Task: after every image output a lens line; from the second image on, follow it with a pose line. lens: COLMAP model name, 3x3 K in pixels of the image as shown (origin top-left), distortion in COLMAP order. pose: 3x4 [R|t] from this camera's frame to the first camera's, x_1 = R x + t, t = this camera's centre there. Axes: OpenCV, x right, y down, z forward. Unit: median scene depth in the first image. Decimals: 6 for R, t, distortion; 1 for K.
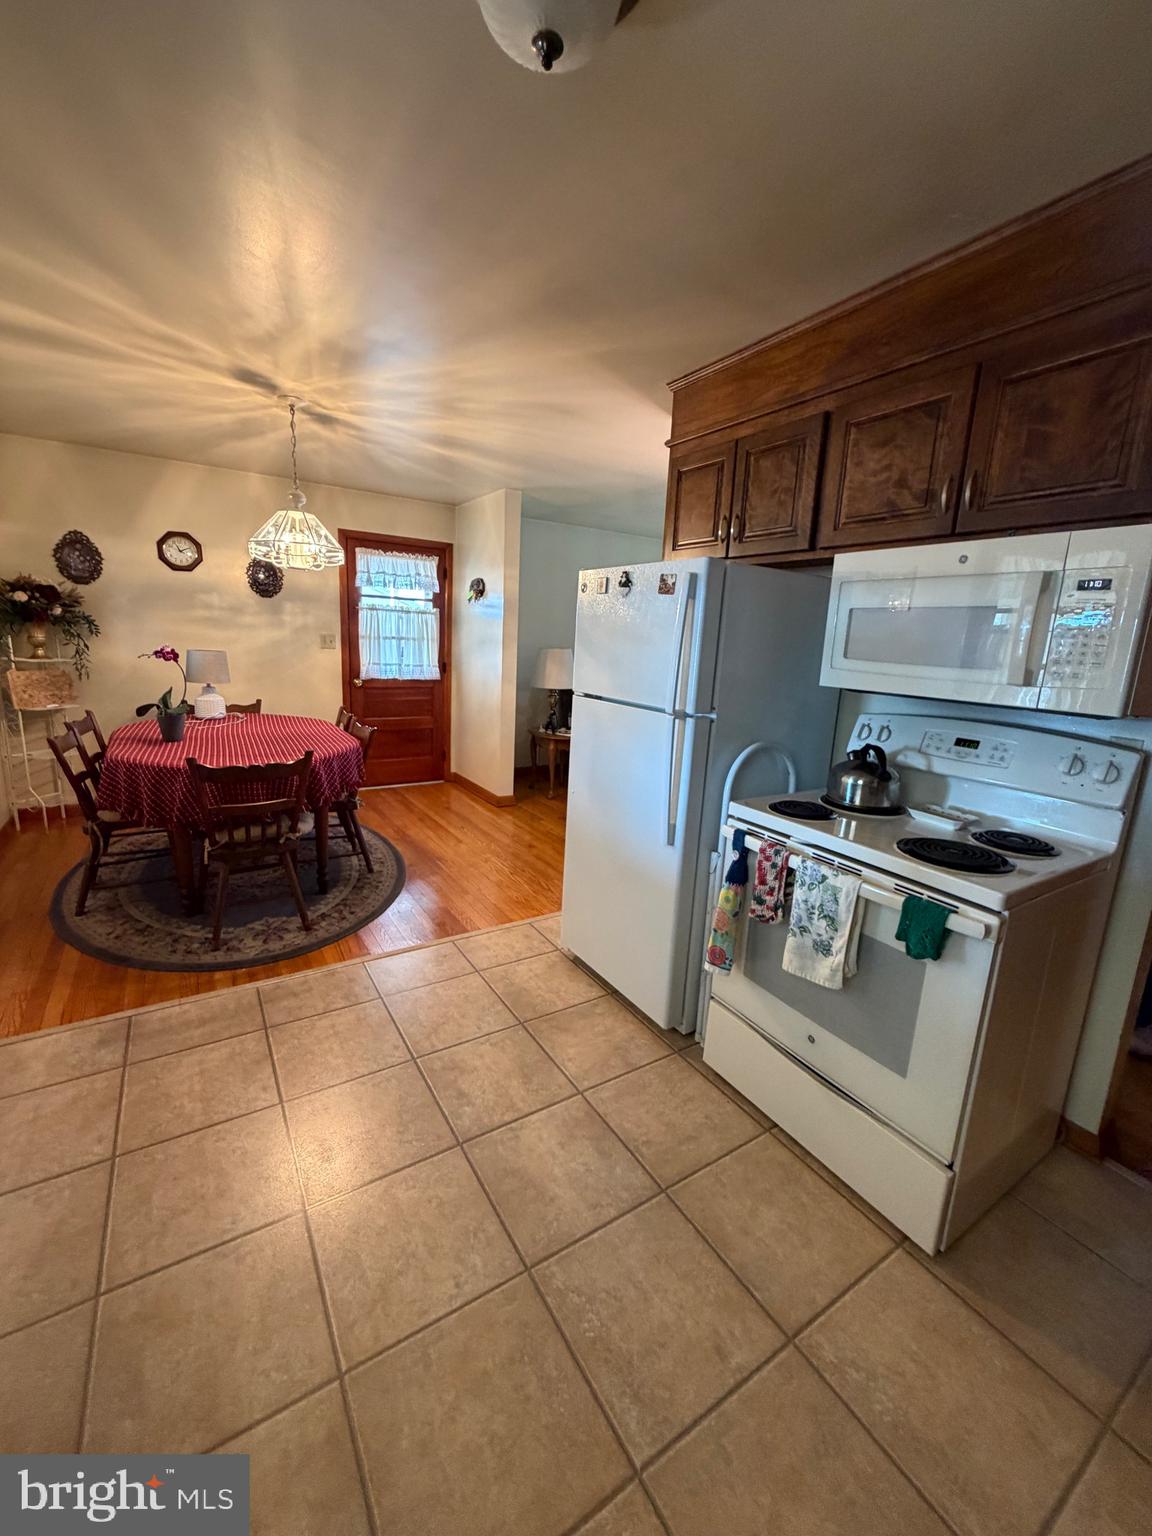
lens RADIAL K [[612.6, 0, 576.9], [0, 612.6, 758.6], [0, 0, 1]] dist [-0.001018, 0.000149]
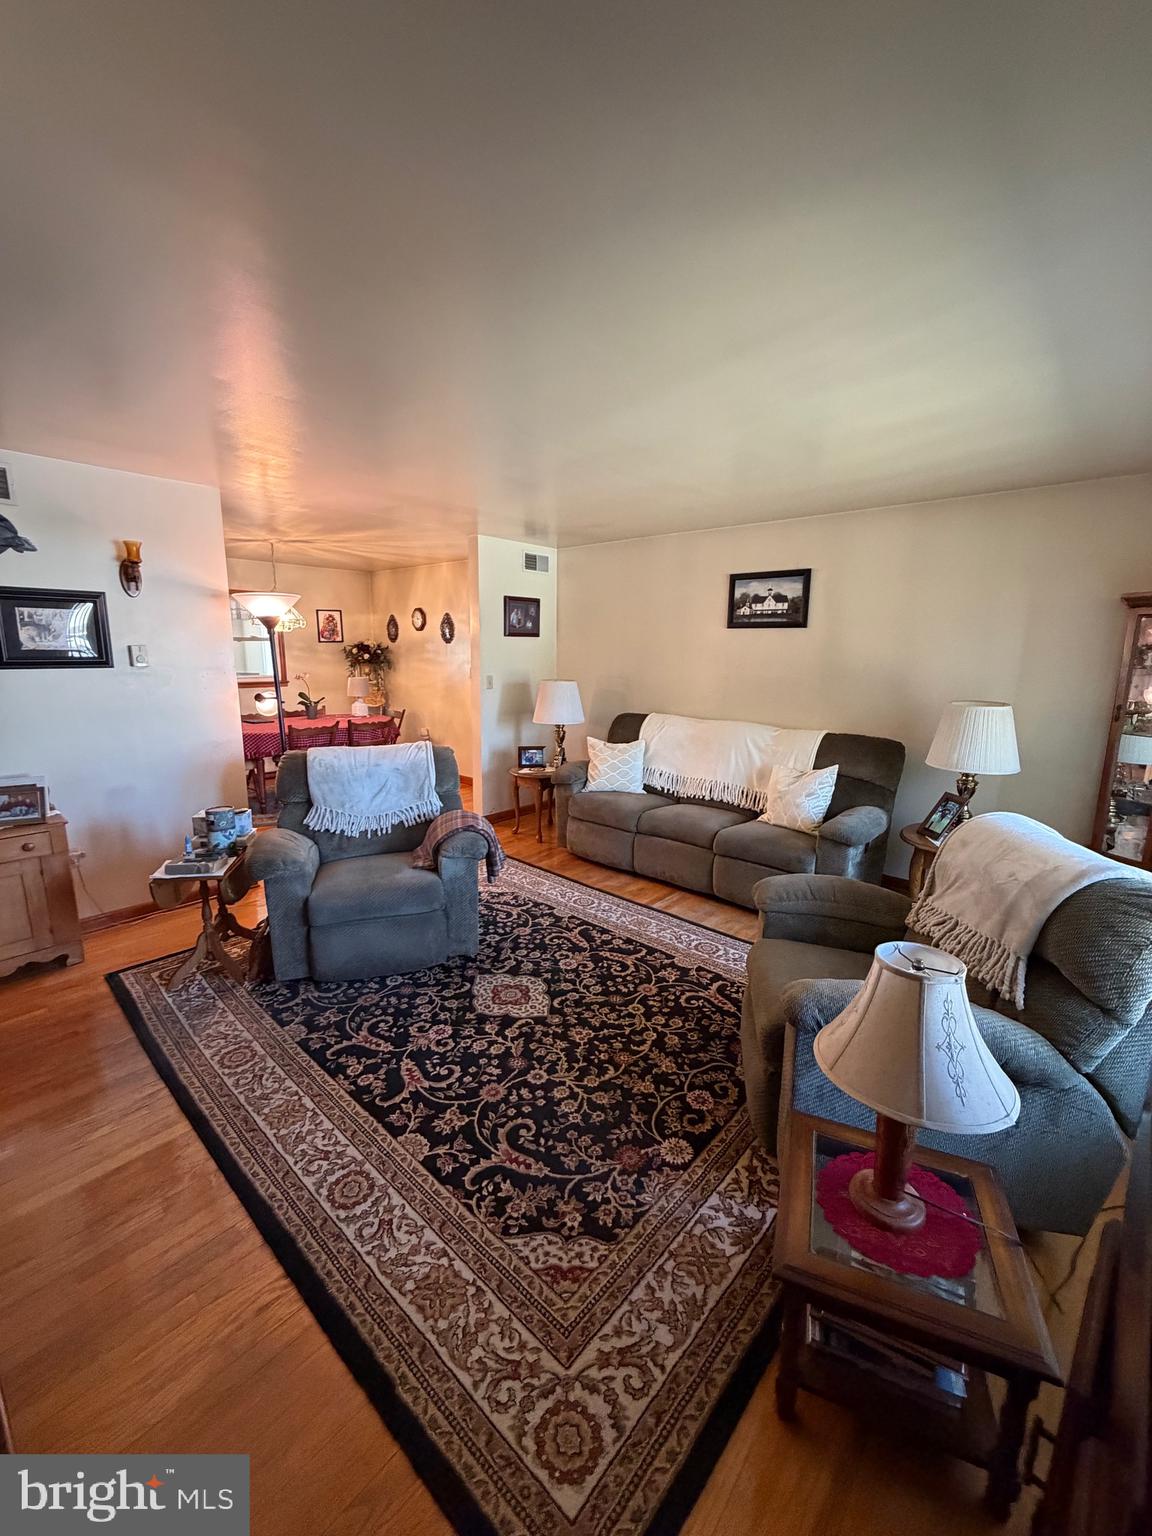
lens RADIAL K [[611.8, 0, 577.8], [0, 611.8, 759.5], [0, 0, 1]] dist [0.000894, 0.000505]
pose [[0.272534, 0.129808, -0.953349, 1.939644], [-0.188862, 0.978798, 0.079283, -0.315987], [0.943428, 0.158444, 0.291272, 1.734849]]
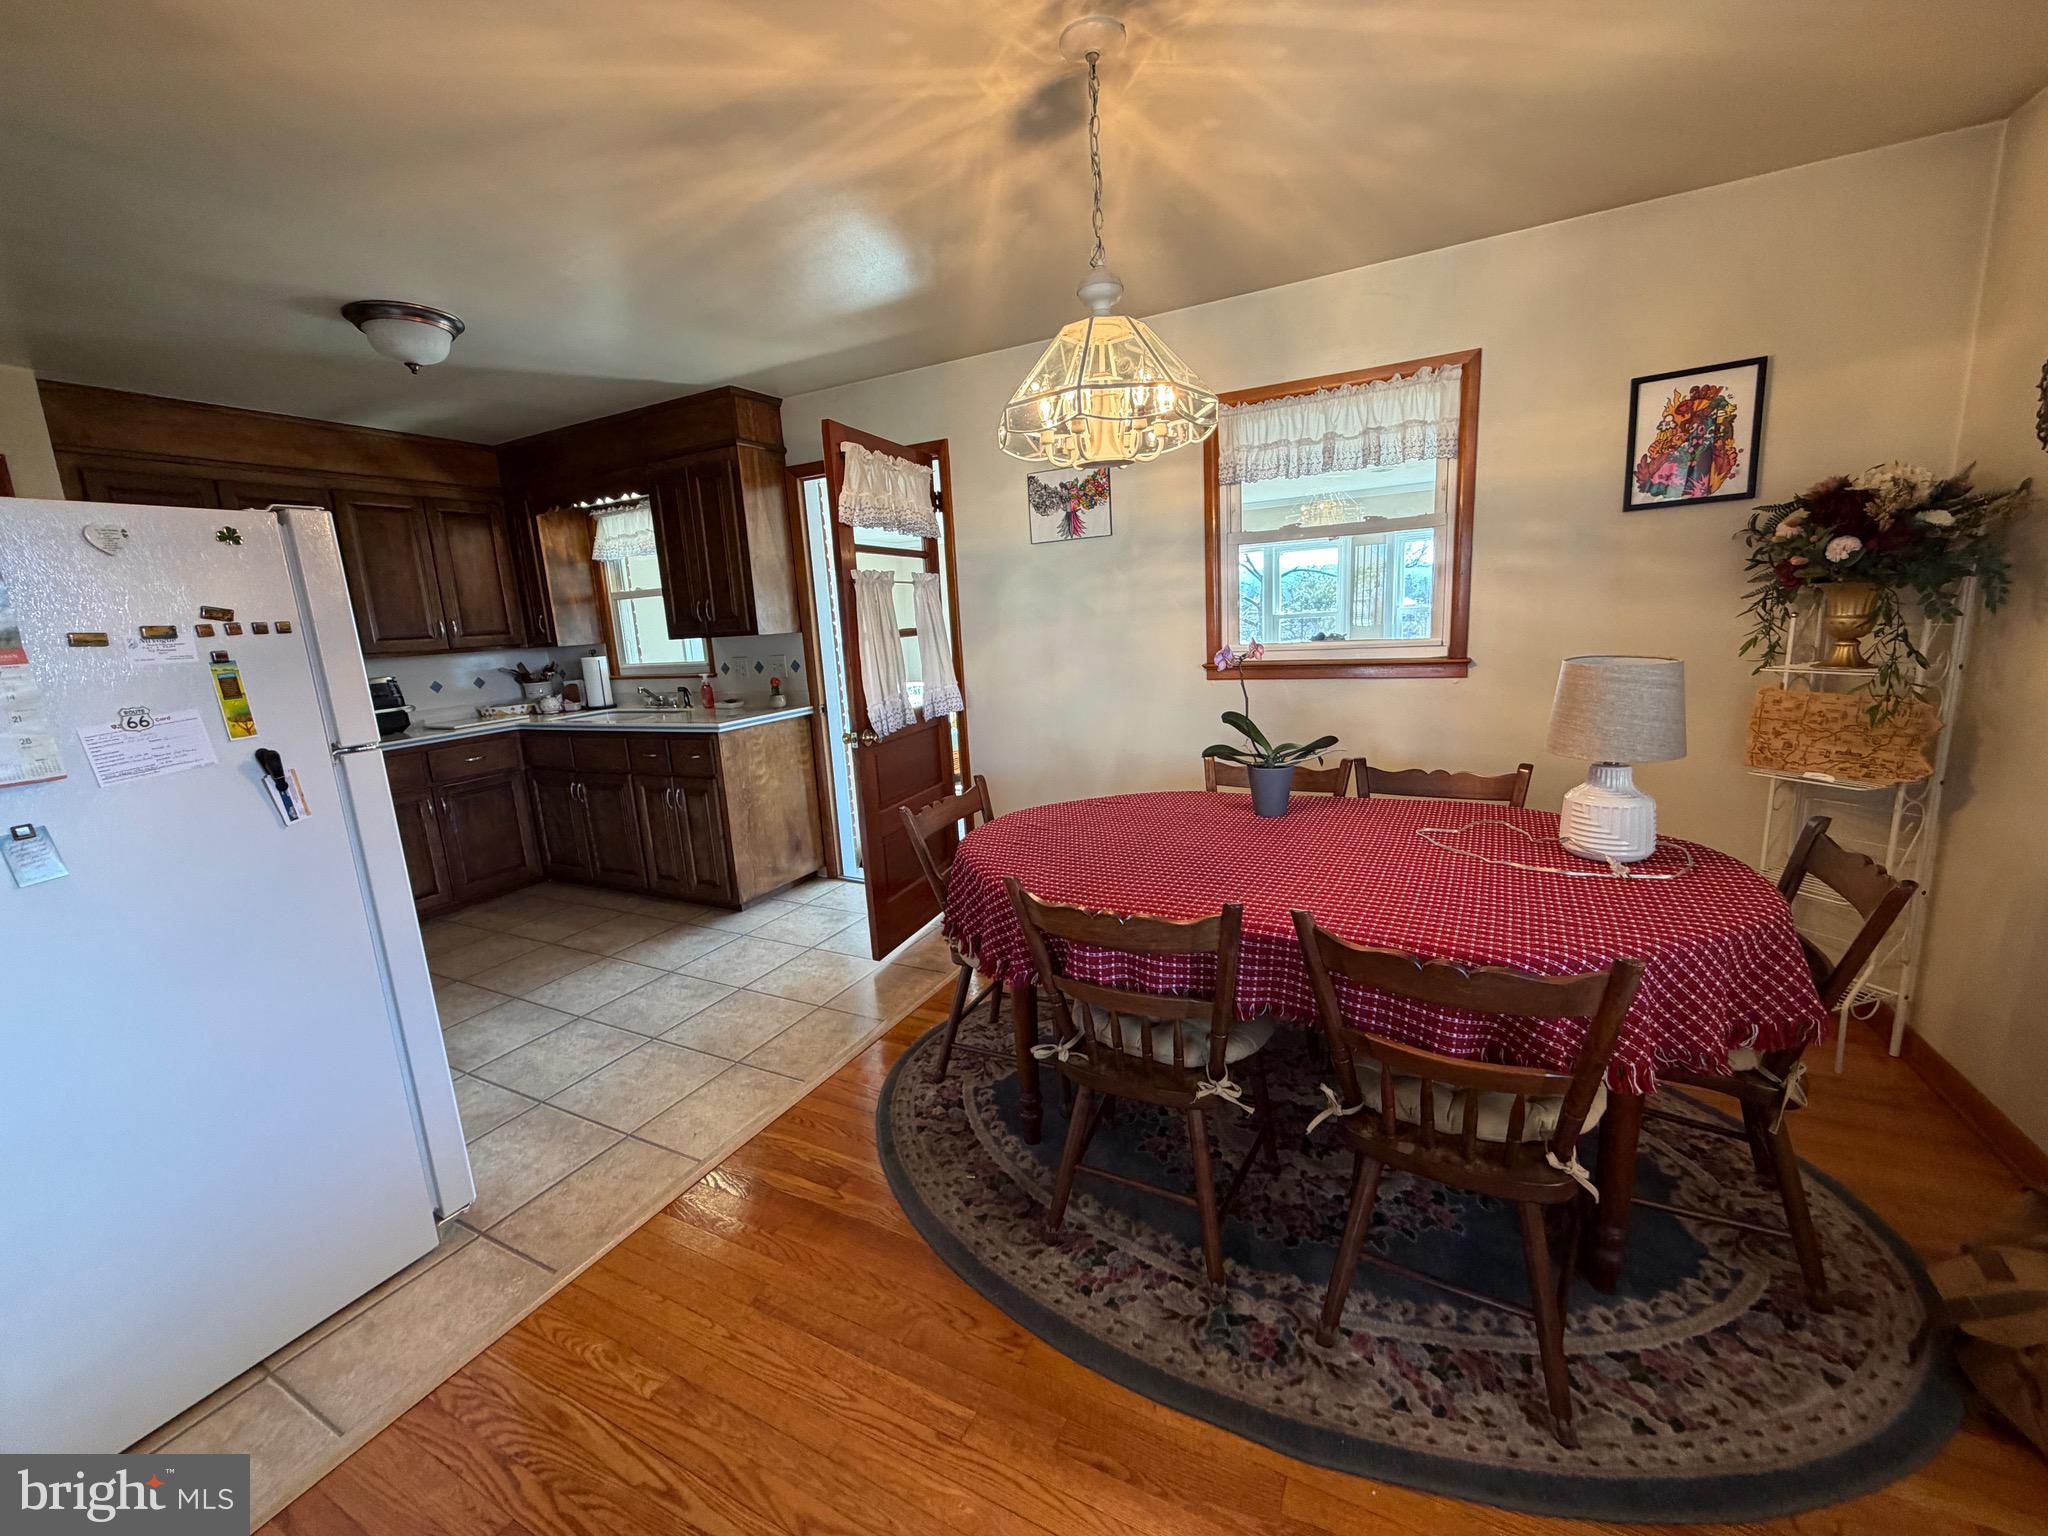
lens RADIAL K [[815.8, 0, 1016.2], [0, 815.8, 767.5], [0, 0, 1]] dist [0.000894, 0.000505]
pose [[-0.867705, 0.095507, -0.487818, -0.140114], [-0.081657, 0.940649, 0.329411, -0.373314], [0.490326, 0.325666, -0.808407, 1.886317]]
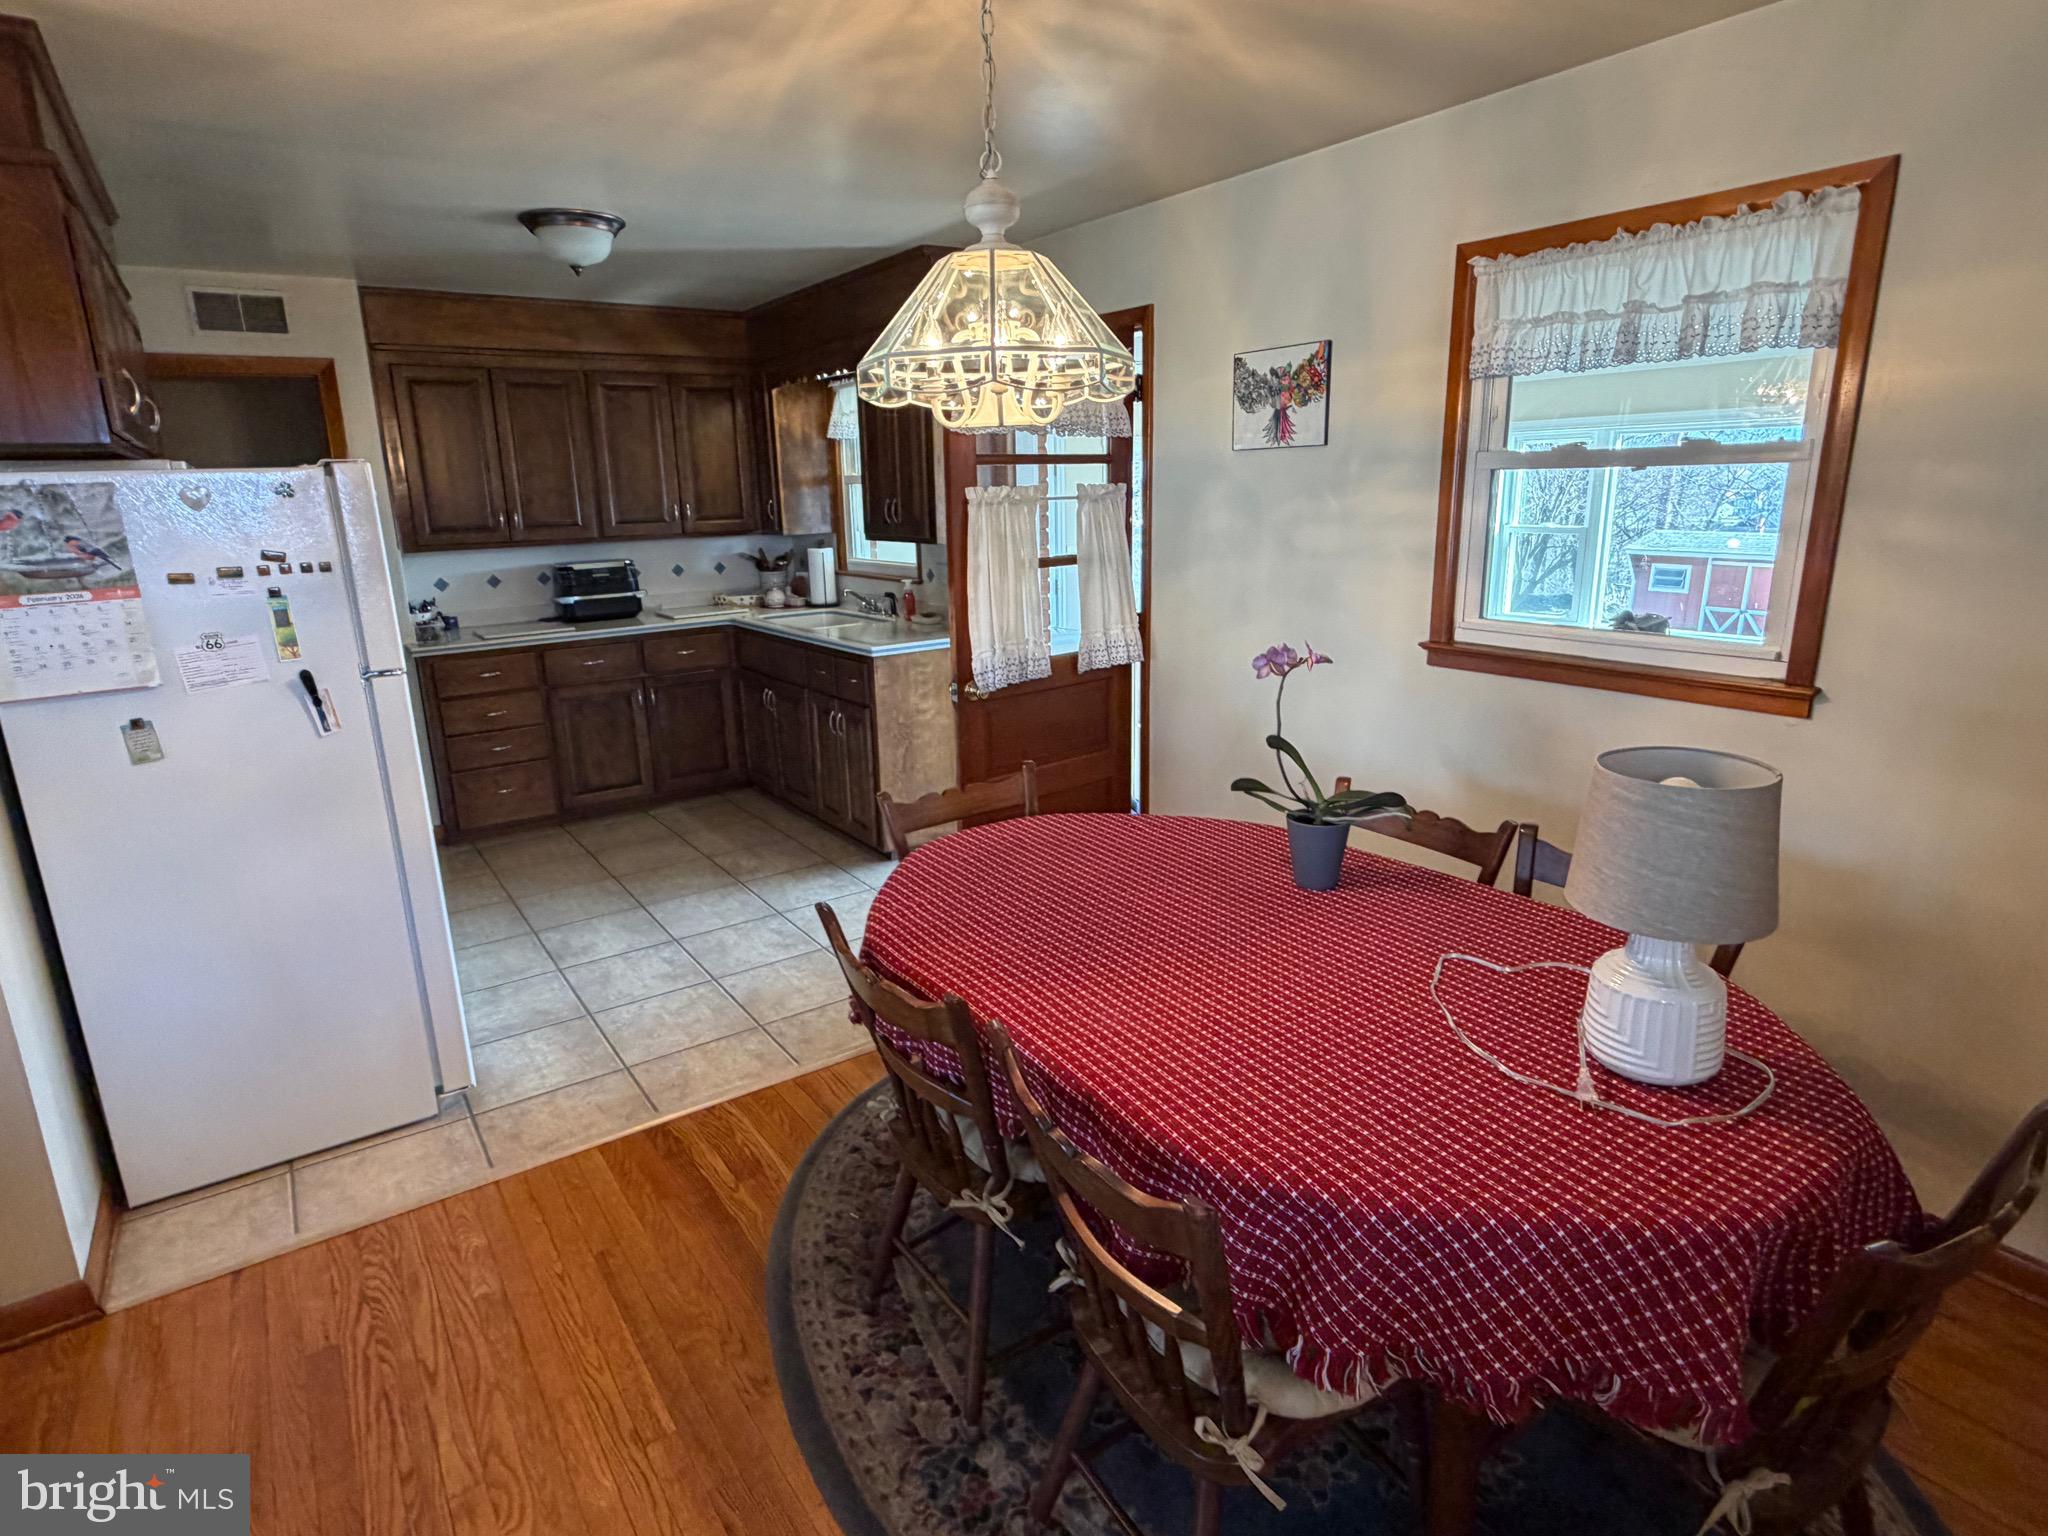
lens RADIAL K [[1094.5, 0, 1014.4], [0, 1094.5, 761.2], [0, 0, 1]] dist [0.001575, 0.001045]
pose [[-0.998861, -0.013413, -0.045797, -0.556350], [-0.031933, 0.901037, 0.432565, -0.513709], [0.035463, 0.433535, -0.900439, 2.052475]]
